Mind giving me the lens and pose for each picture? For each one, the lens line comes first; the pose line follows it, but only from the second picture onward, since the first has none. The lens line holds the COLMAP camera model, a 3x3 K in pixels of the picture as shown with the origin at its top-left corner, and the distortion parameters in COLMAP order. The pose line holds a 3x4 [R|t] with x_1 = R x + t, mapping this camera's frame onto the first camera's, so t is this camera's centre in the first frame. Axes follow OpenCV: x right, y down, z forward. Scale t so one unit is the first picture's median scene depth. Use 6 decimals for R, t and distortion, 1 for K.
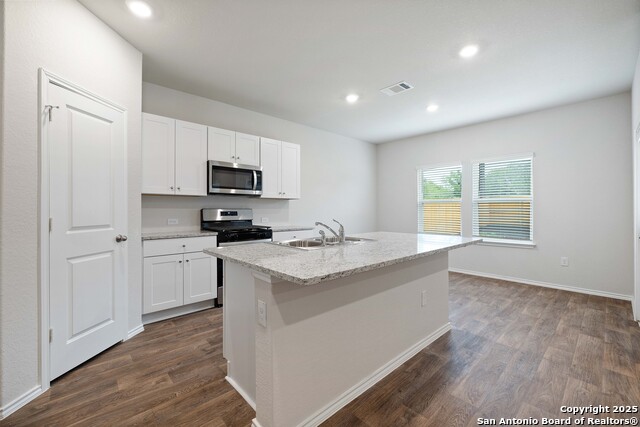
lens RADIAL K [[270.5, 0, 323.4], [0, 270.5, 211.1], [0, 0, 1]] dist [-0.000156, -0.000275]
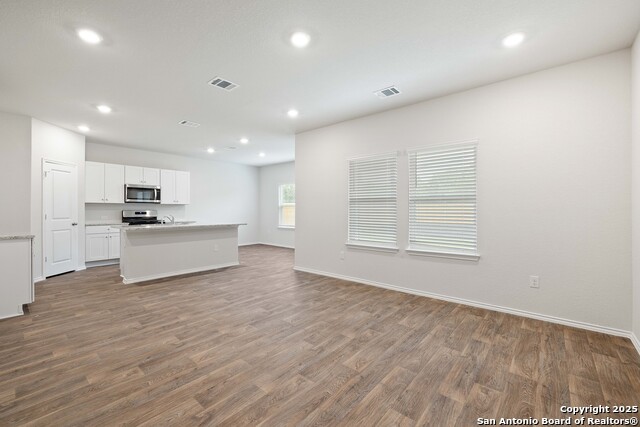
lens RADIAL K [[270.5, 0, 321.5], [0, 270.5, 212.2], [0, 0, 1]] dist [-0.000156, -0.000275]
pose [[0.993594, -0.002135, 0.112989, 0.750386], [0.002349, 0.999996, -0.001758, 0.010950], [-0.112984, 0.002012, 0.993595, -1.060440]]
